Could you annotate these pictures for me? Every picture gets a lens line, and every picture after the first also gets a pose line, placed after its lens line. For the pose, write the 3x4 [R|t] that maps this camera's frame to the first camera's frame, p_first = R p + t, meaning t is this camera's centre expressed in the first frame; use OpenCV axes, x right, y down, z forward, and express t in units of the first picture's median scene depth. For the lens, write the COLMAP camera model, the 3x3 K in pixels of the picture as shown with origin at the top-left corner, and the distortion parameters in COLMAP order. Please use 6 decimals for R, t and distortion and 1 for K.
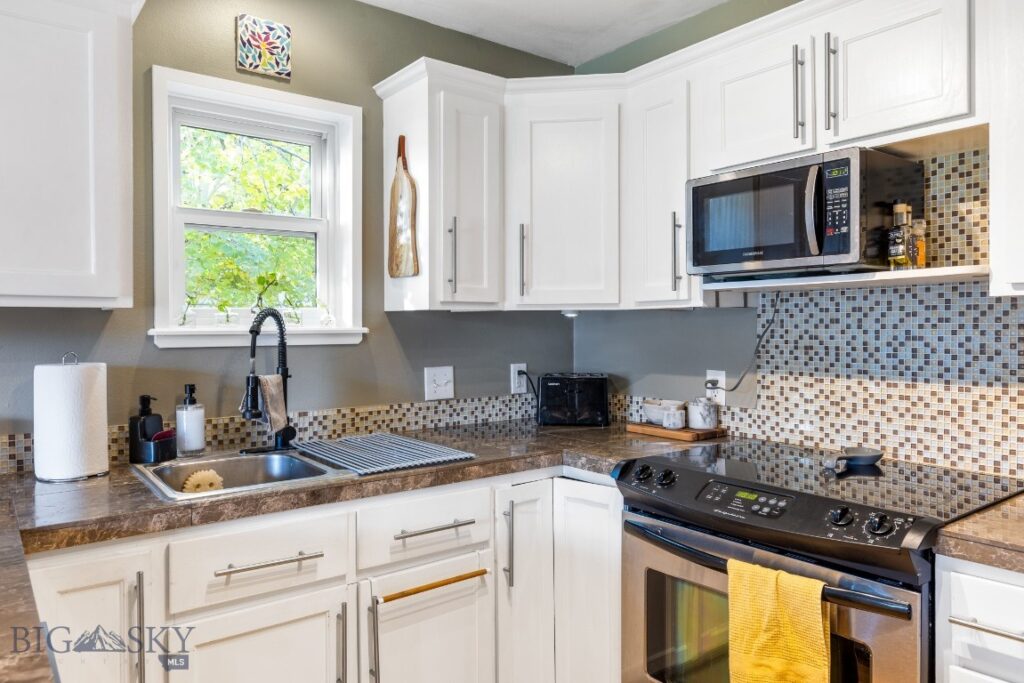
lens RADIAL K [[688.0, 0, 513.6], [0, 688.0, 331.7], [0, 0, 1]] dist [0.007187, -0.009982]
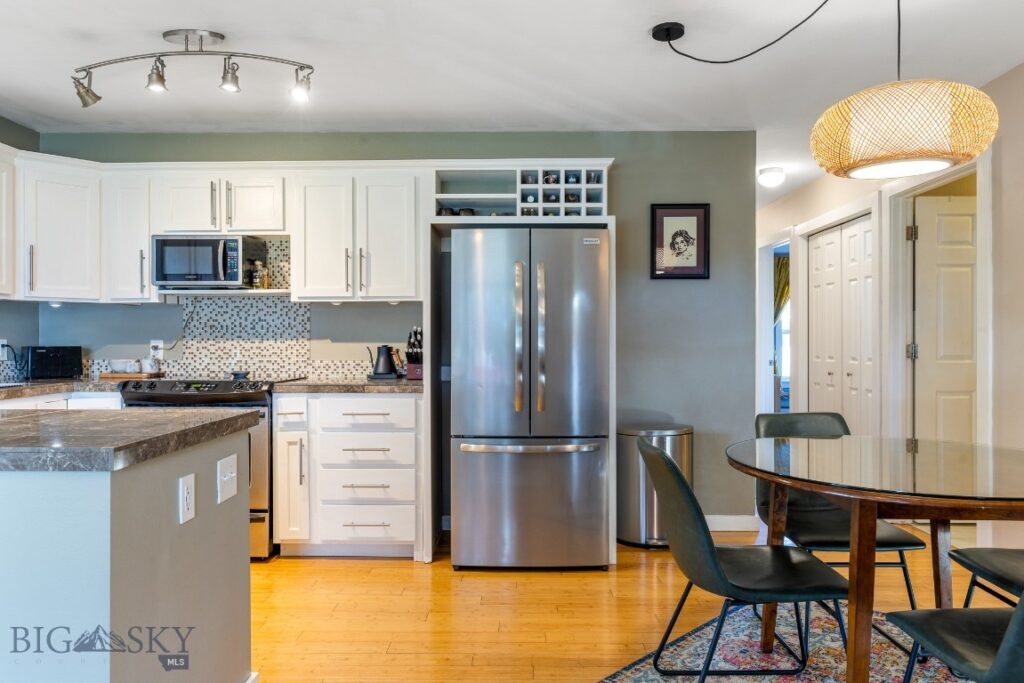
lens RADIAL K [[688.0, 0, 514.7], [0, 688.0, 343.9], [0, 0, 1]] dist [0.007187, -0.009982]
pose [[0.623304, -0.001478, 0.781978, -0.618043], [0.002809, 0.999996, -0.000349, 0.084554], [-0.781975, 0.002414, 0.623305, -0.973190]]
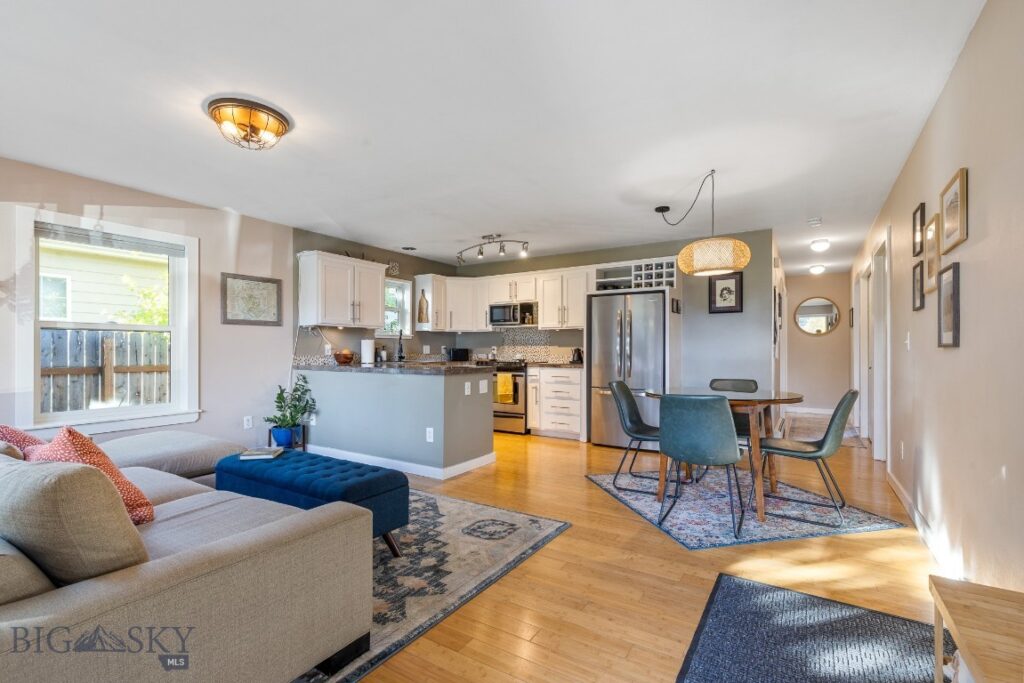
lens RADIAL K [[463.3, 0, 512.0], [0, 463.3, 350.0], [0, 0, 1]] dist [0.005104, 0.000213]
pose [[0.940058, 0.005336, 0.340971, -0.715455], [-0.003254, 0.999972, -0.006679, 0.120220], [-0.340998, 0.005169, 0.940050, -2.141644]]
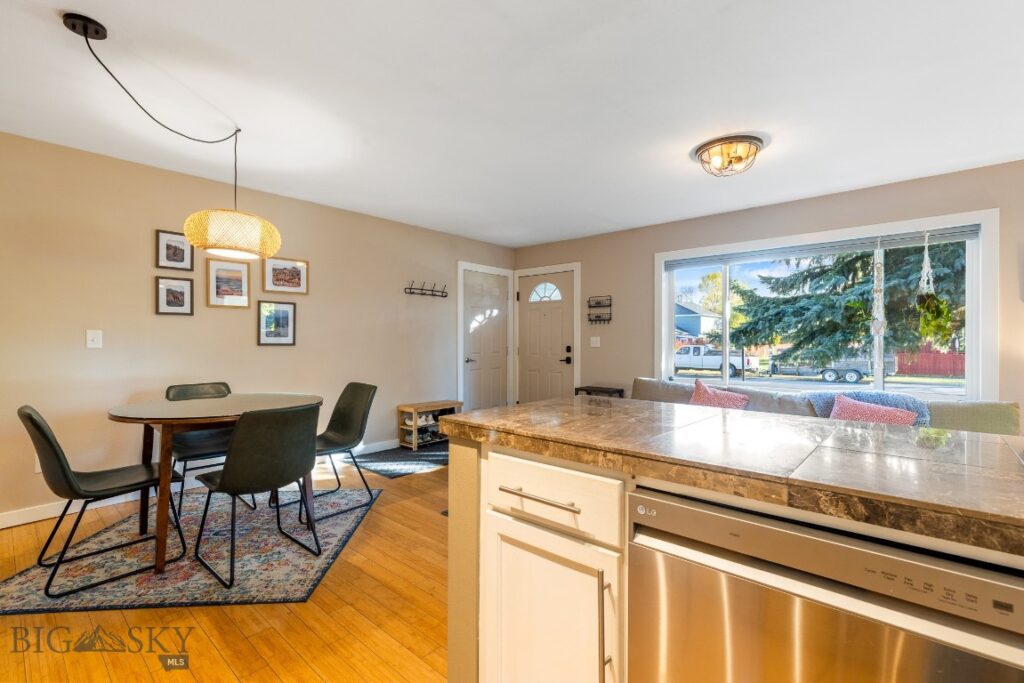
lens RADIAL K [[463.3, 0, 513.9], [0, 463.3, 340.2], [0, 0, 1]] dist [0.005104, 0.000213]
pose [[-0.982397, 0.000214, -0.186805, 0.015860], [-0.000801, 0.999985, 0.005357, 0.068121], [0.186803, 0.005413, -0.982382, 0.760839]]
